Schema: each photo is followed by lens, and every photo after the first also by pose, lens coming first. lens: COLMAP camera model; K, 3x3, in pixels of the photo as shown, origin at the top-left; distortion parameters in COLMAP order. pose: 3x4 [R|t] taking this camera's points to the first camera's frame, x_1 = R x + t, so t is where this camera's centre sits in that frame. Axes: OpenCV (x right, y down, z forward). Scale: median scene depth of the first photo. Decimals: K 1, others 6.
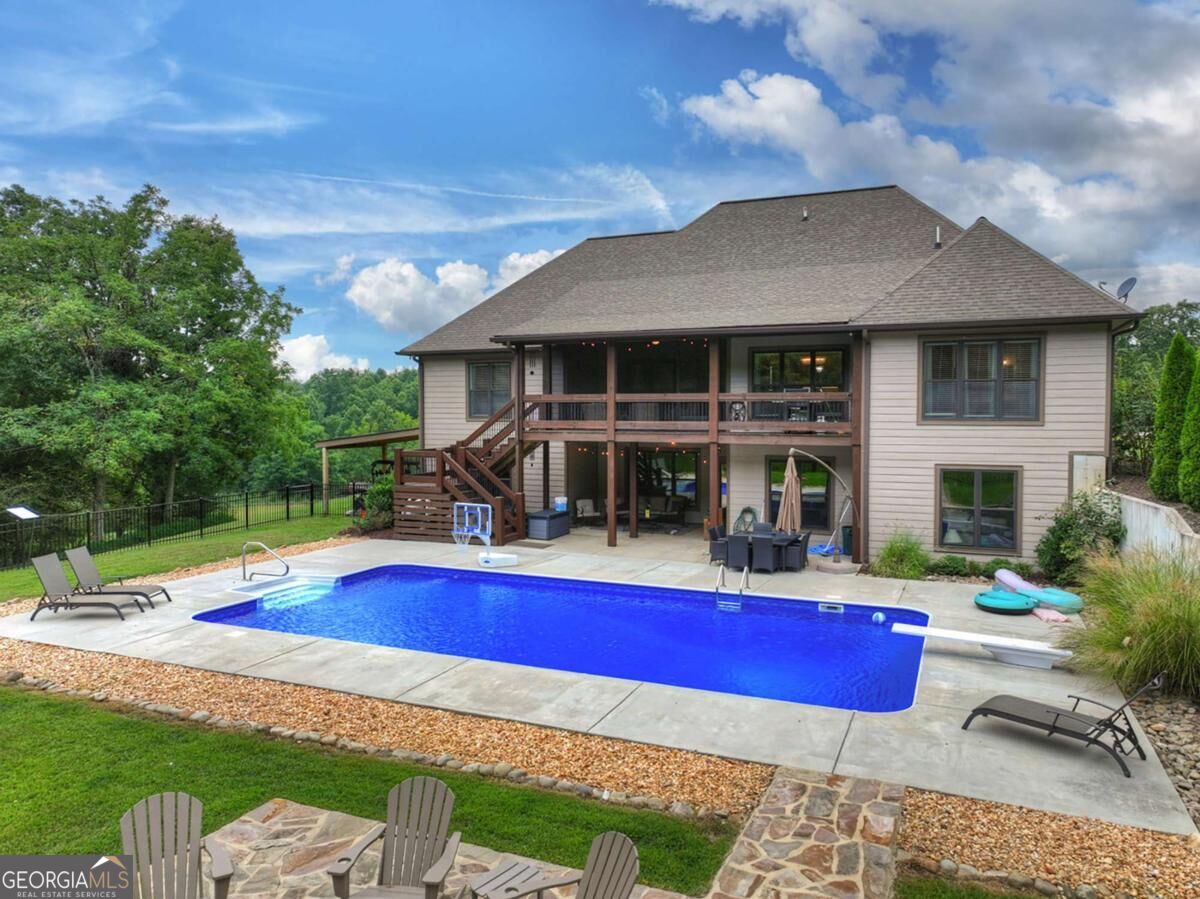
lens RADIAL K [[823.4, 0, 582.9], [0, 823.4, 451.3], [0, 0, 1]] dist [0.007072, 0.000559]
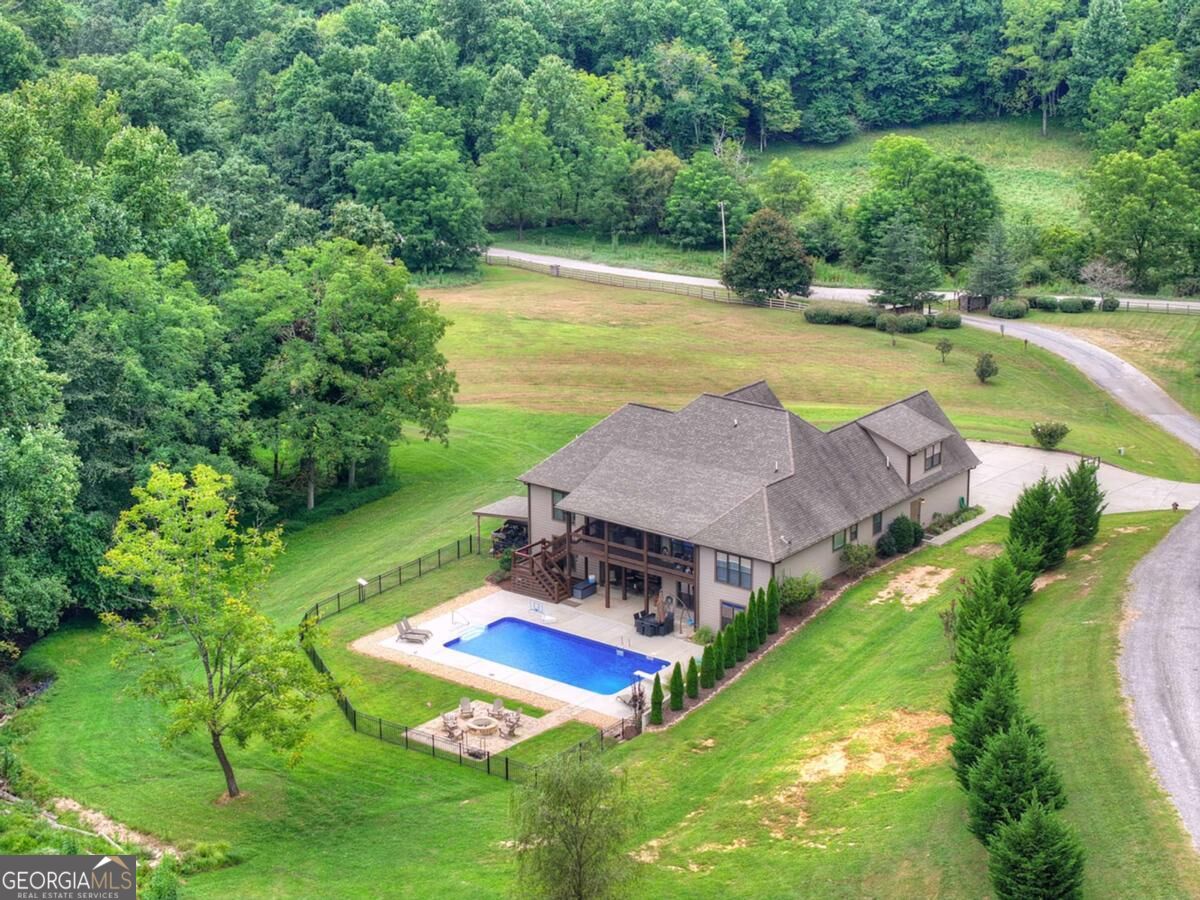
lens RADIAL K [[2515.6, 0, 600.0], [0, 2515.6, 450.0], [0, 0, 1]] dist [-0.053430, 0.000445]
pose [[0.971140, 0.073623, -0.226861, 1.596439], [-0.010594, 0.963542, 0.267347, -2.203291], [0.238273, -0.257228, 0.936515, -5.466223]]
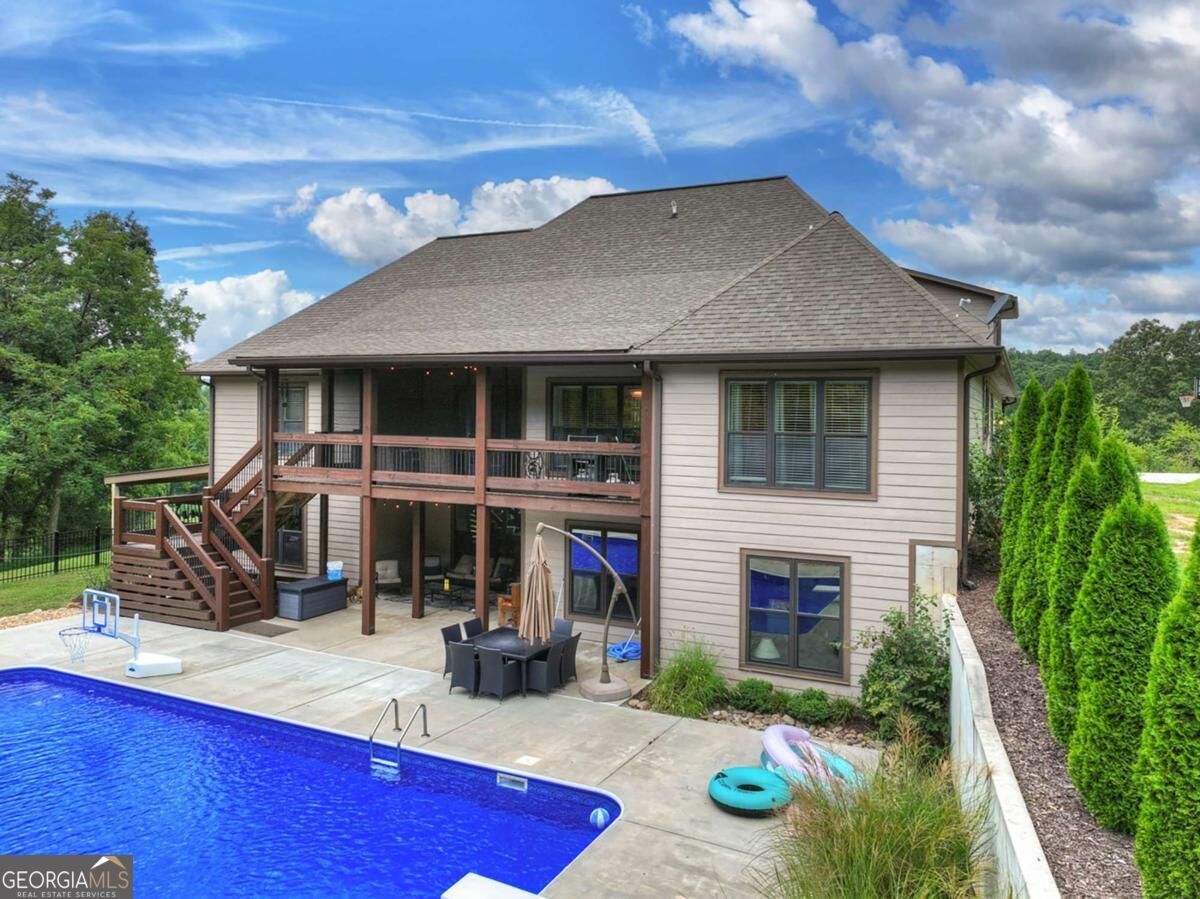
lens RADIAL K [[833.2, 0, 618.9], [0, 833.2, 428.0], [0, 0, 1]] dist [0.006247, 0.003161]
pose [[0.999669, 0.015196, -0.020769, 0.303411], [-0.015913, 0.999266, -0.034835, -0.056545], [0.020225, 0.035154, 0.999177, 0.240269]]
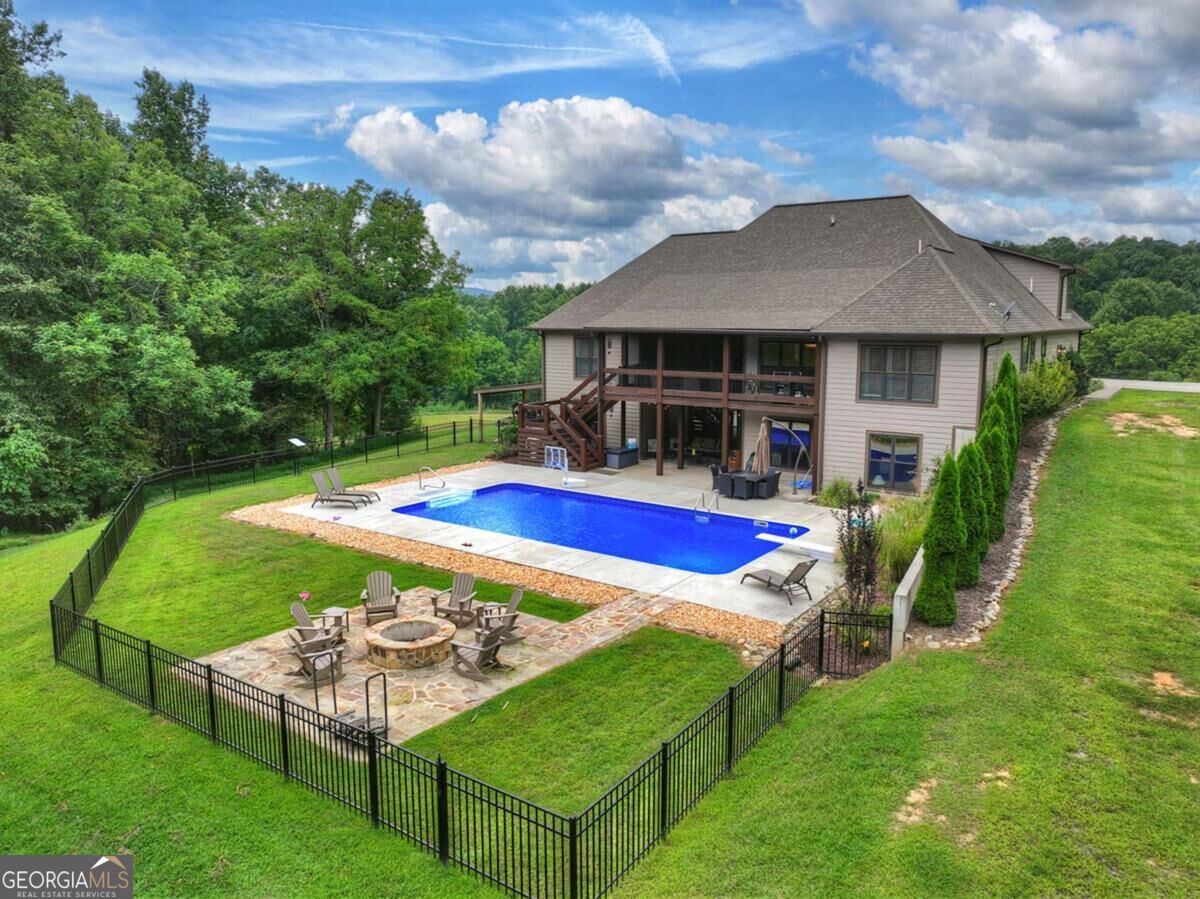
lens RADIAL K [[823.4, 0, 582.9], [0, 823.4, 451.3], [0, 0, 1]] dist [0.007072, 0.000559]
pose [[0.975678, 0.033351, -0.216655, 0.233121], [-0.008447, 0.993344, 0.114873, -0.099179], [0.219044, -0.110249, 0.969466, -0.464933]]
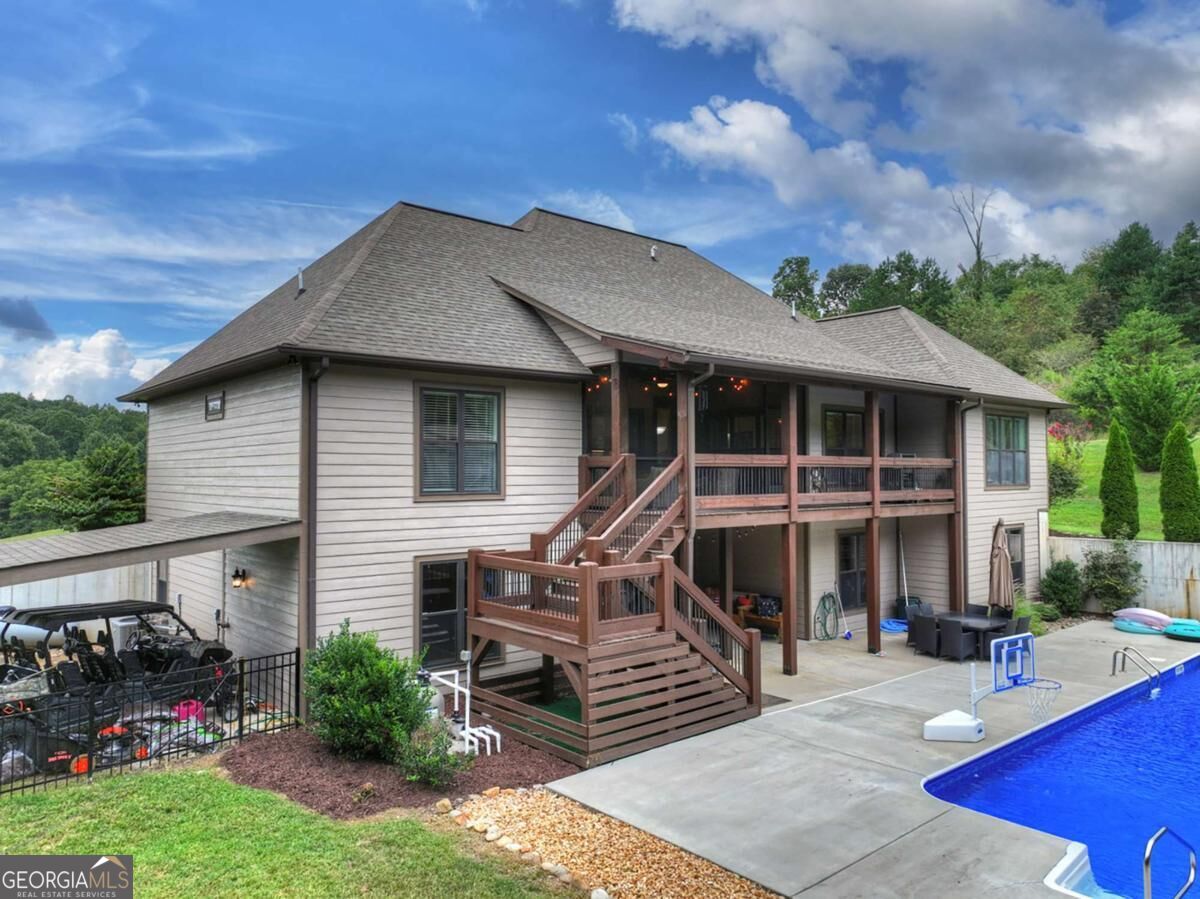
lens RADIAL K [[852.6, 0, 634.6], [0, 852.6, 425.7], [0, 0, 1]] dist [0.001018, -0.000996]
pose [[0.418698, 0.051842, 0.906645, -0.724882], [0.049756, 0.995560, -0.079904, -0.045675], [-0.906762, 0.078567, 0.414259, 0.867010]]
